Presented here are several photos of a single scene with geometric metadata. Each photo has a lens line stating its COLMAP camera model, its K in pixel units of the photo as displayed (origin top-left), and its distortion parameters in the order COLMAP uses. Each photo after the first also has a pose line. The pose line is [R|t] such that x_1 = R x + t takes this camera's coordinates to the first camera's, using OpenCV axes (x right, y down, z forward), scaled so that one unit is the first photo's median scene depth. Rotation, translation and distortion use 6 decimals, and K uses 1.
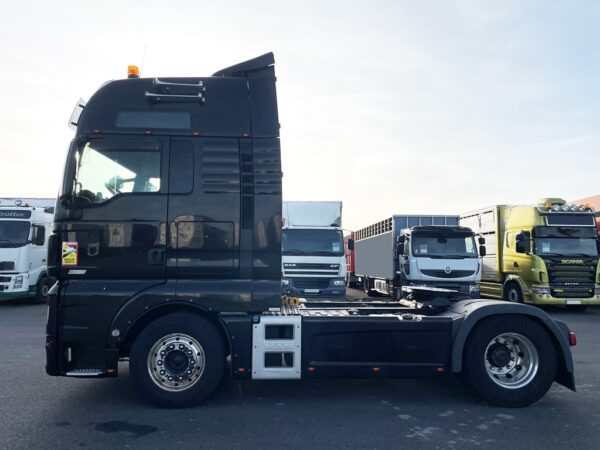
lens RADIAL K [[454.1, 0, 302.7], [0, 454.1, 223.9], [0, 0, 1]] dist [0.050370, -0.009168]
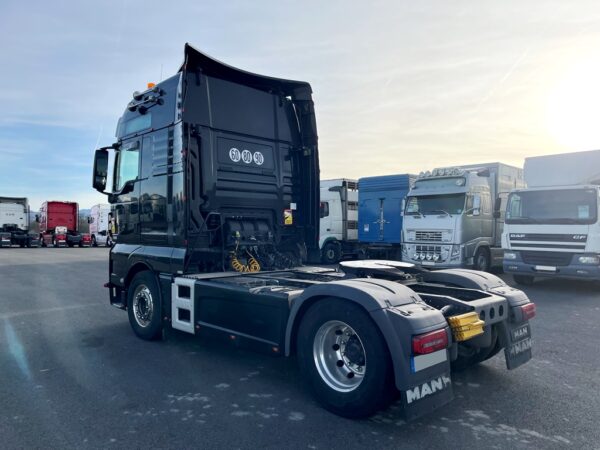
lens RADIAL K [[454.1, 0, 302.7], [0, 454.1, 223.9], [0, 0, 1]] dist [0.050370, -0.009168]
pose [[0.652450, -0.019128, -0.757590, 1.018549], [0.066543, 0.997266, 0.032129, 0.047338], [0.754904, -0.071375, 0.651939, 0.476654]]
